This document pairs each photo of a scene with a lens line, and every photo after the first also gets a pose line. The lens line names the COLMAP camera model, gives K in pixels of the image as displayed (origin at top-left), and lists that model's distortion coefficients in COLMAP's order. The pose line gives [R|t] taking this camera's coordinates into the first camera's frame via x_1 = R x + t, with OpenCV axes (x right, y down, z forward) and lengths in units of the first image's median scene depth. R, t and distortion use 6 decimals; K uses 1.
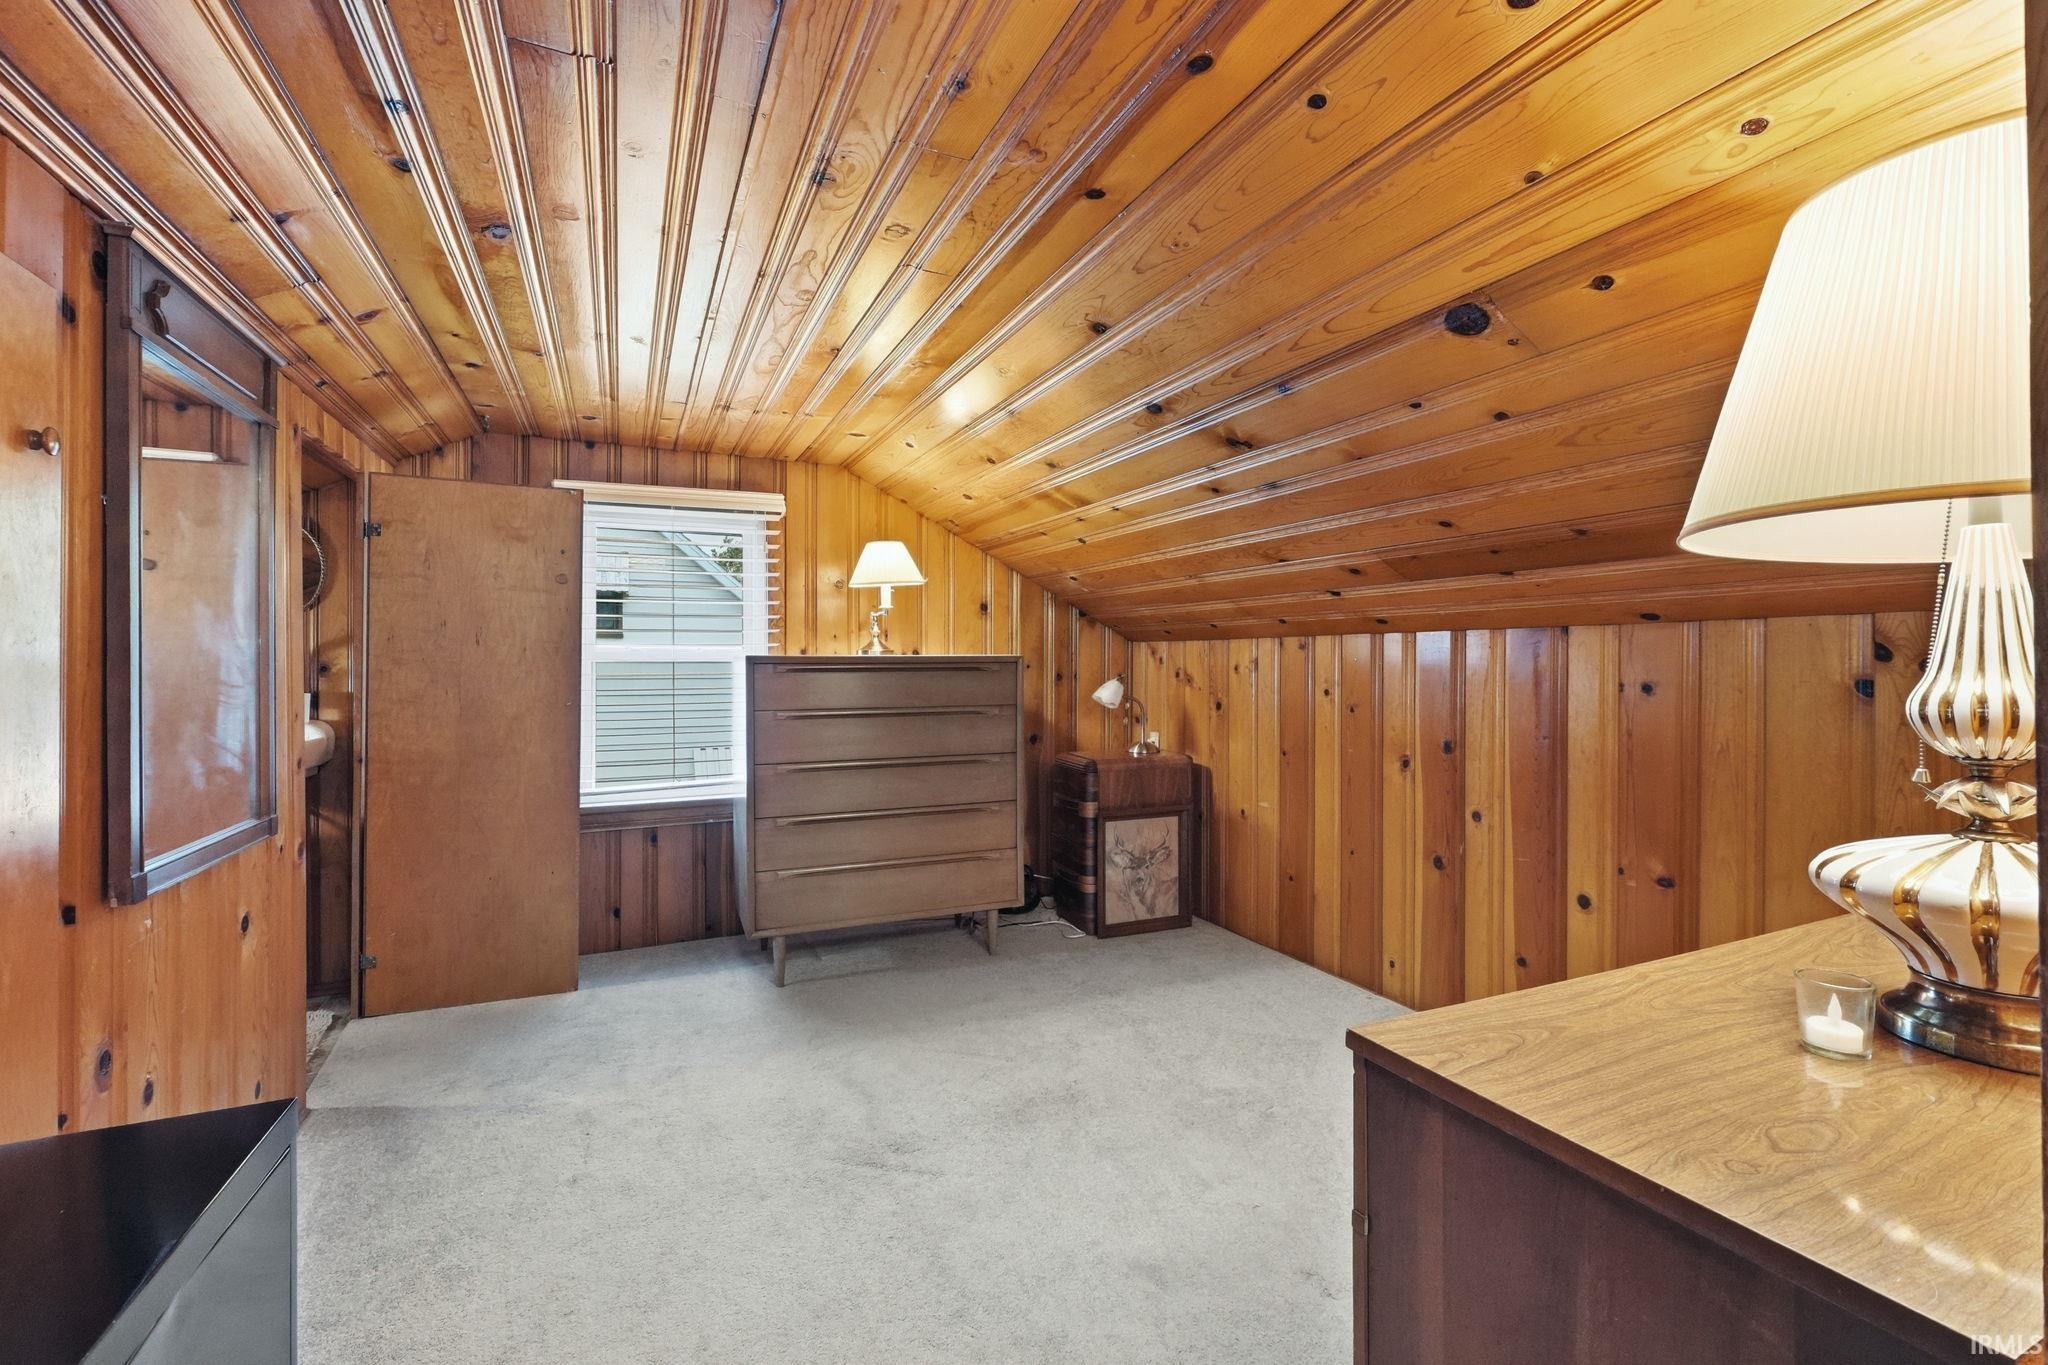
lens RADIAL K [[866.5, 0, 1016.6], [0, 866.5, 664.4], [0, 0, 1]] dist [0.000879, -0.000615]
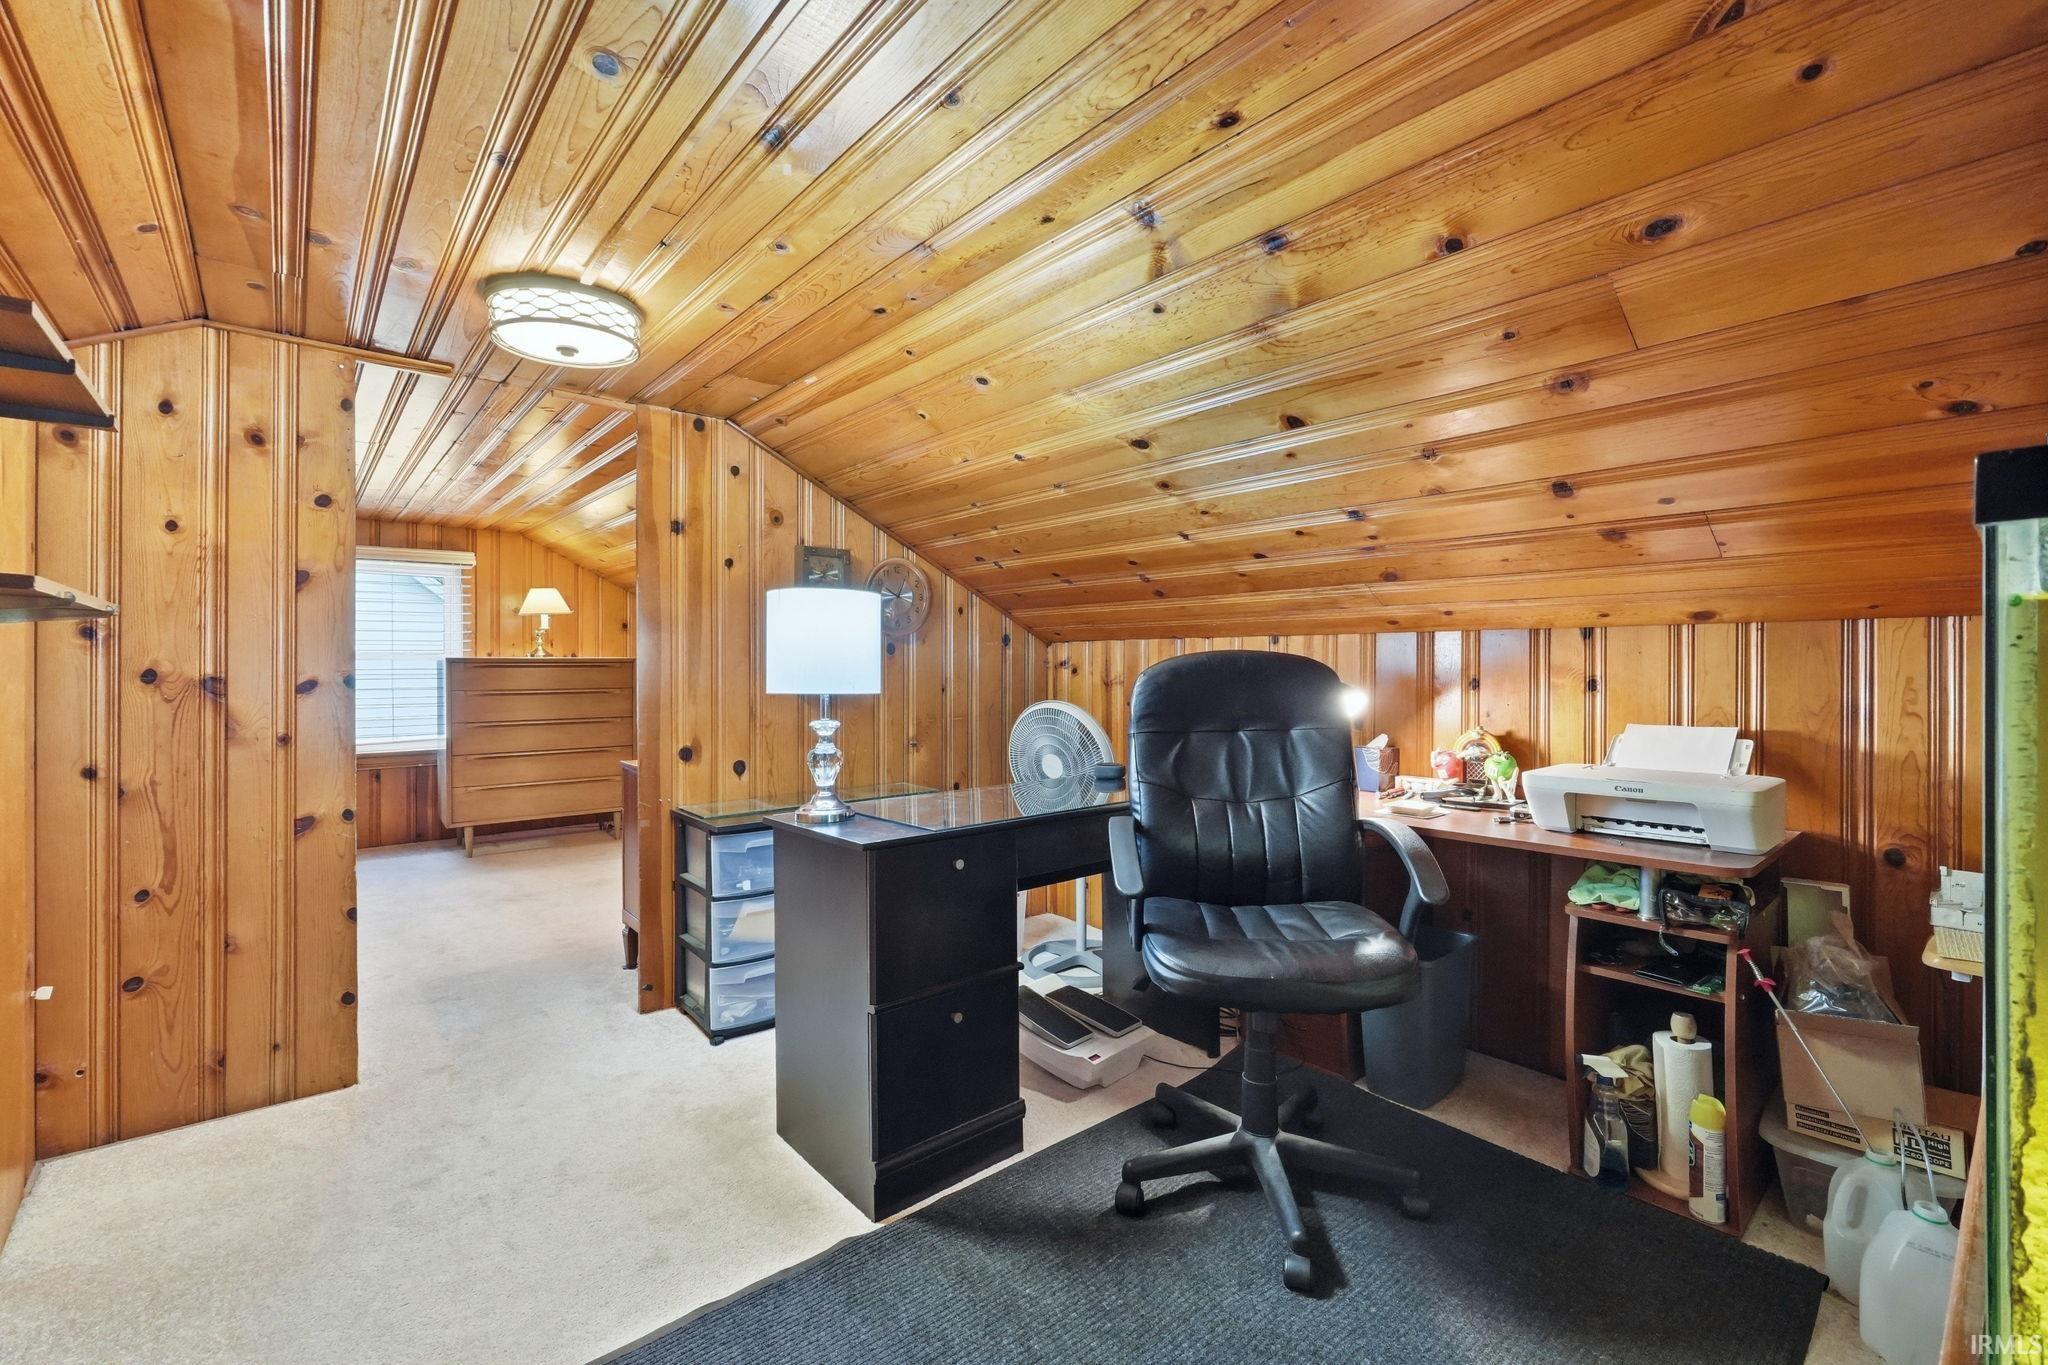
lens RADIAL K [[866.5, 0, 1016.6], [0, 866.5, 664.4], [0, 0, 1]] dist [0.000879, -0.000615]
pose [[0.963445, -0.000178, 0.267908, 0.250830], [0.000030, 1.000000, 0.000557, 0.001463], [-0.267908, -0.000528, 0.963444, -0.753950]]
